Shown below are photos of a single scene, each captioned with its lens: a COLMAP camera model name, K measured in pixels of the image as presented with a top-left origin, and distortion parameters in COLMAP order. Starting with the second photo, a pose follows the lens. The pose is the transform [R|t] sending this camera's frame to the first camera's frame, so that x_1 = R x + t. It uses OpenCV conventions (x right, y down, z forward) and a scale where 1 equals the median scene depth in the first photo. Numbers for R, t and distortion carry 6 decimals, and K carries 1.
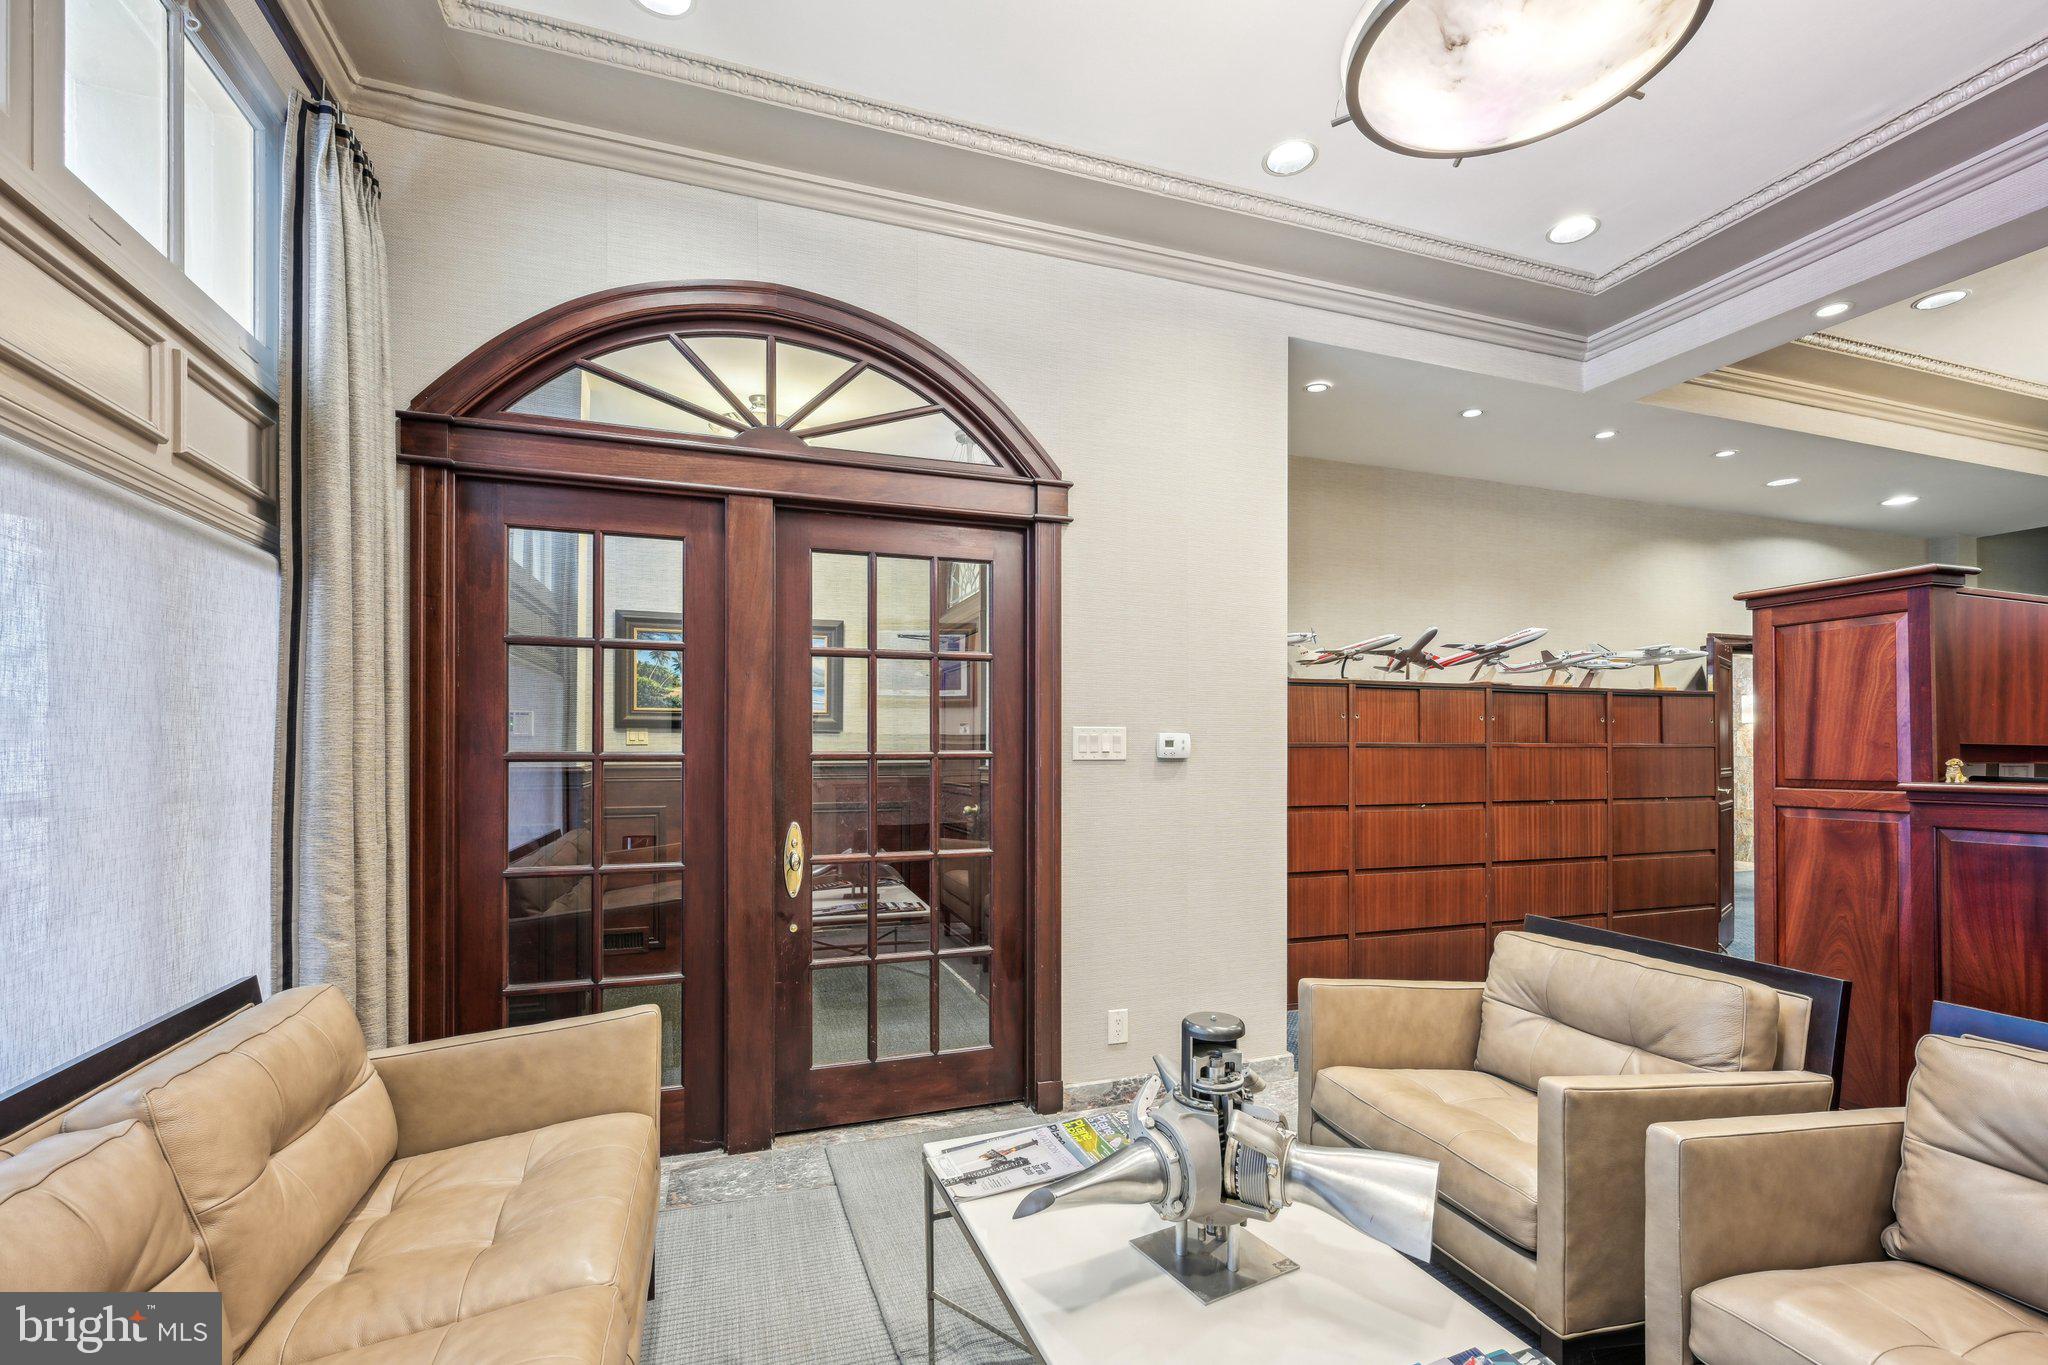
lens RADIAL K [[890.1, 0, 1045.4], [0, 890.1, 749.7], [0, 0, 1]] dist [-0.008160, 0.000393]
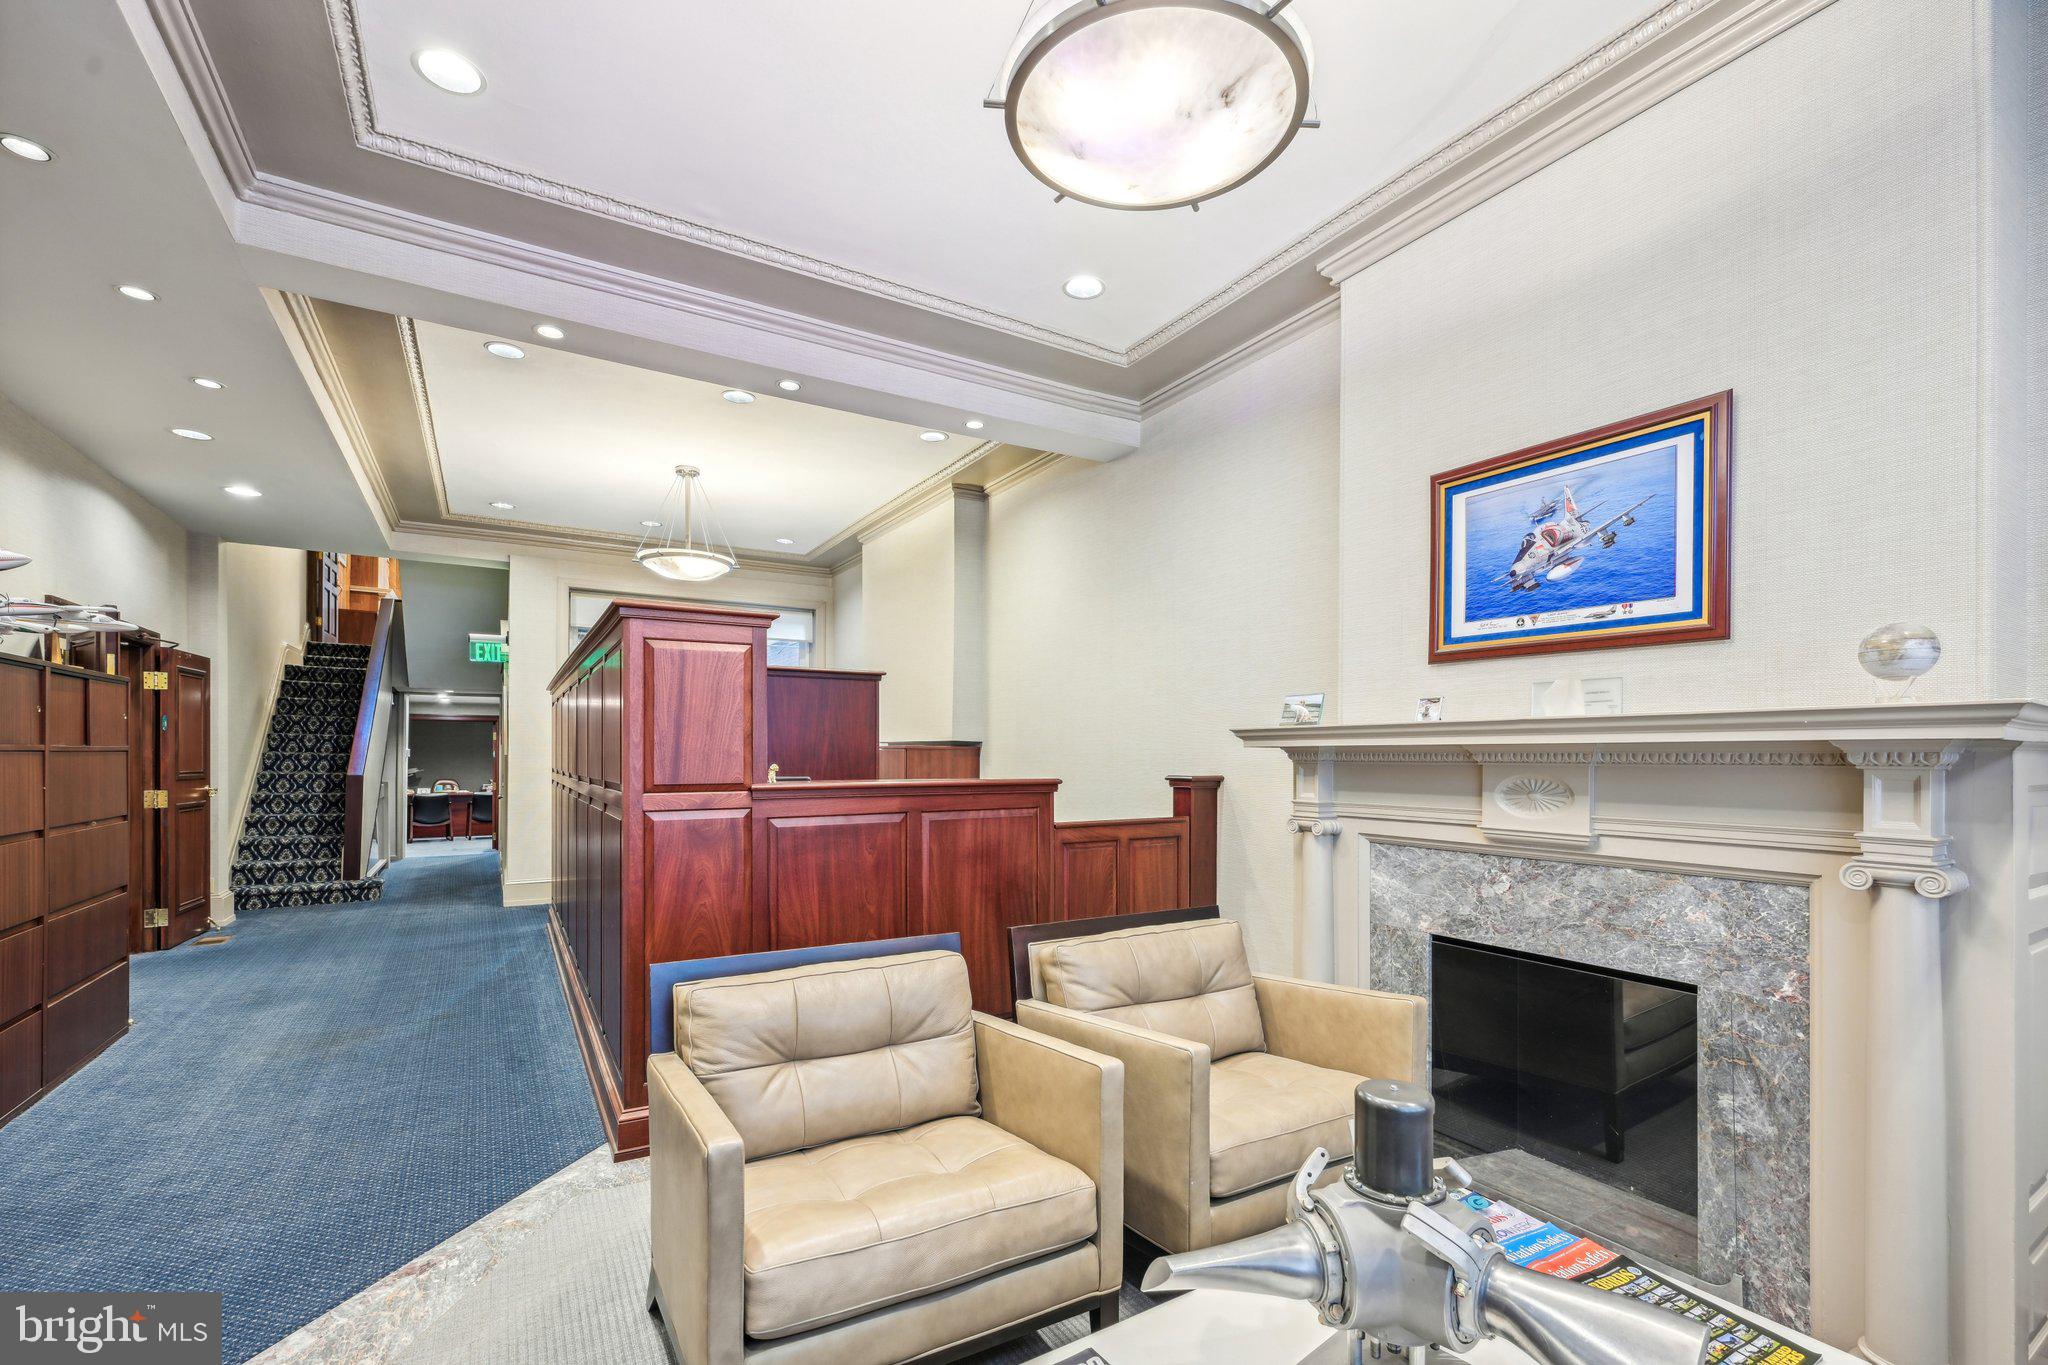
lens RADIAL K [[890.1, 0, 1043.3], [0, 890.1, 749.7], [0, 0, 1]] dist [-0.008160, 0.000393]
pose [[-0.197667, 0.008001, 0.980237, -0.325233], [-0.003097, 0.999957, -0.008786, -0.000354], [-0.980264, -0.004772, -0.197634, 0.868388]]
